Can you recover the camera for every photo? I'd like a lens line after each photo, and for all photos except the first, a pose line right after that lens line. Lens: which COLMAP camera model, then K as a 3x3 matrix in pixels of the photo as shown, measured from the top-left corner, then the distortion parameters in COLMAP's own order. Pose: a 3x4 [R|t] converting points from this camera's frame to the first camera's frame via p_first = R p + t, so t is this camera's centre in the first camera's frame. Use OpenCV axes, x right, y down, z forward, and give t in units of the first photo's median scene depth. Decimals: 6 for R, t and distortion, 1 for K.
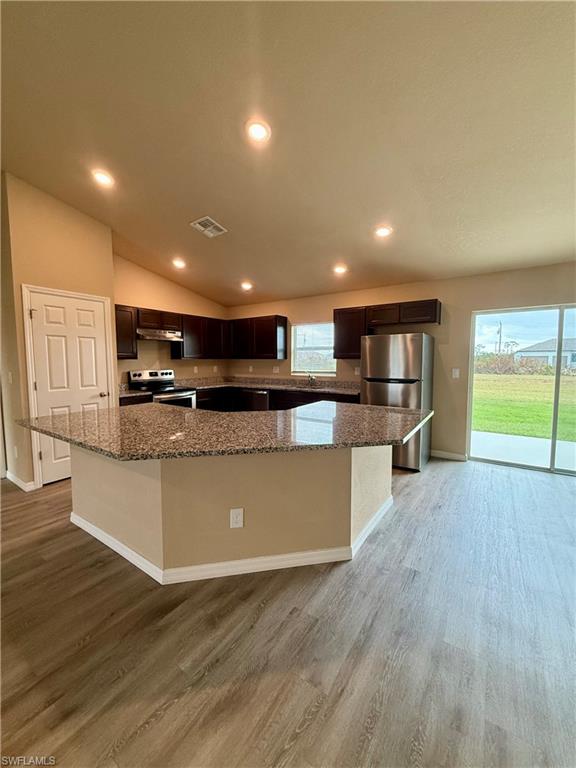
lens RADIAL K [[305.7, 0, 289.4], [0, 305.7, 383.3], [0, 0, 1]] dist [0.001714, -0.000035]
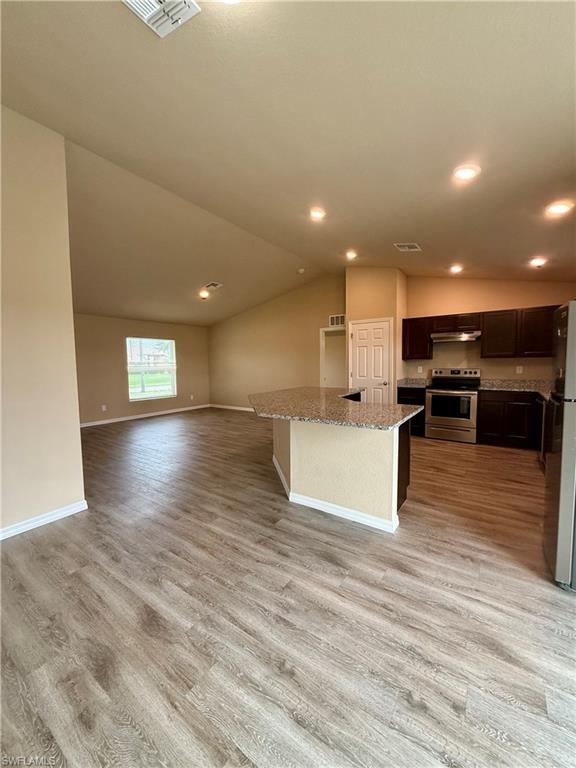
lens RADIAL K [[305.7, 0, 286.8], [0, 305.7, 382.3], [0, 0, 1]] dist [0.001714, -0.000035]
pose [[-0.021703, 0.068633, -0.997406, 0.714792], [-0.065585, 0.995394, 0.069922, -0.032749], [0.997611, 0.066933, -0.017101, 0.439219]]
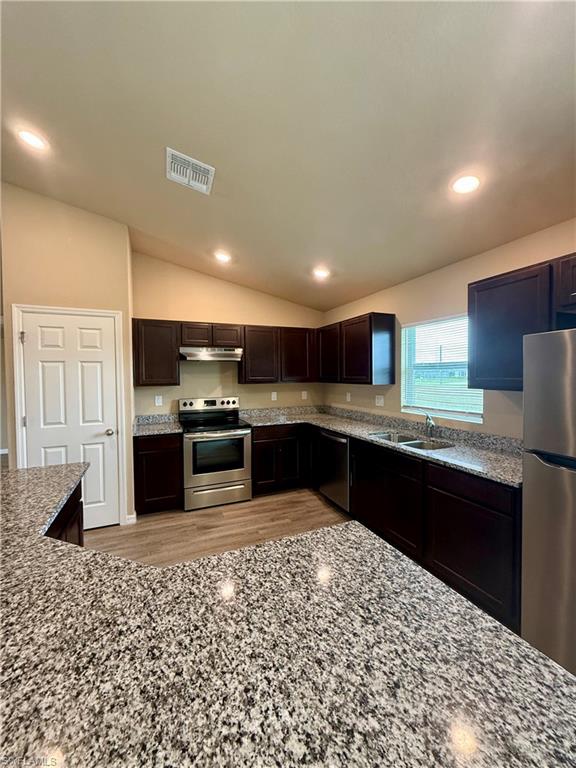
lens RADIAL K [[305.7, 0, 288.6], [0, 305.7, 381.6], [0, 0, 1]] dist [0.001714, -0.000035]
pose [[0.839645, 0.005570, -0.543107, 0.169941], [-0.034647, 0.998460, -0.043325, -0.061595], [0.542029, 0.055195, 0.838545, 0.465913]]
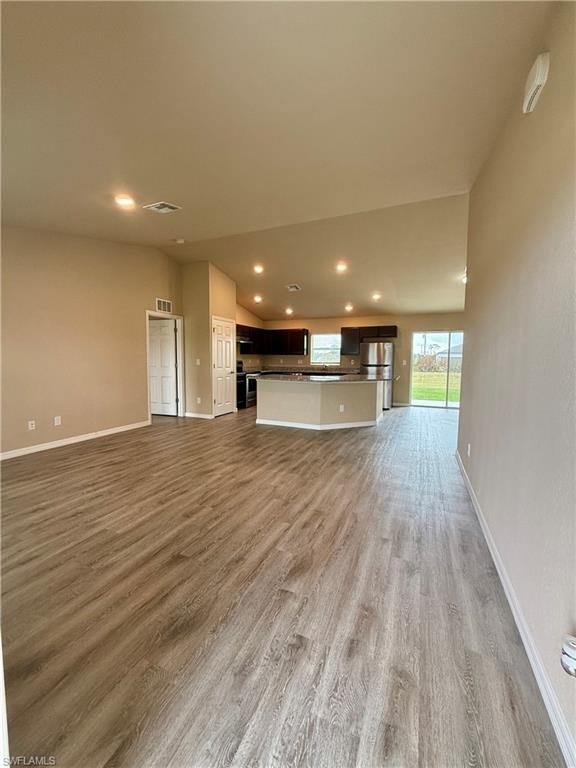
lens RADIAL K [[305.7, 0, 289.9], [0, 305.7, 383.7], [0, 0, 1]] dist [0.001714, -0.000035]
pose [[0.982671, -0.006797, 0.185235, -0.489371], [0.006154, 0.999973, 0.004051, 0.081279], [-0.185258, -0.002841, 0.982686, -0.717028]]
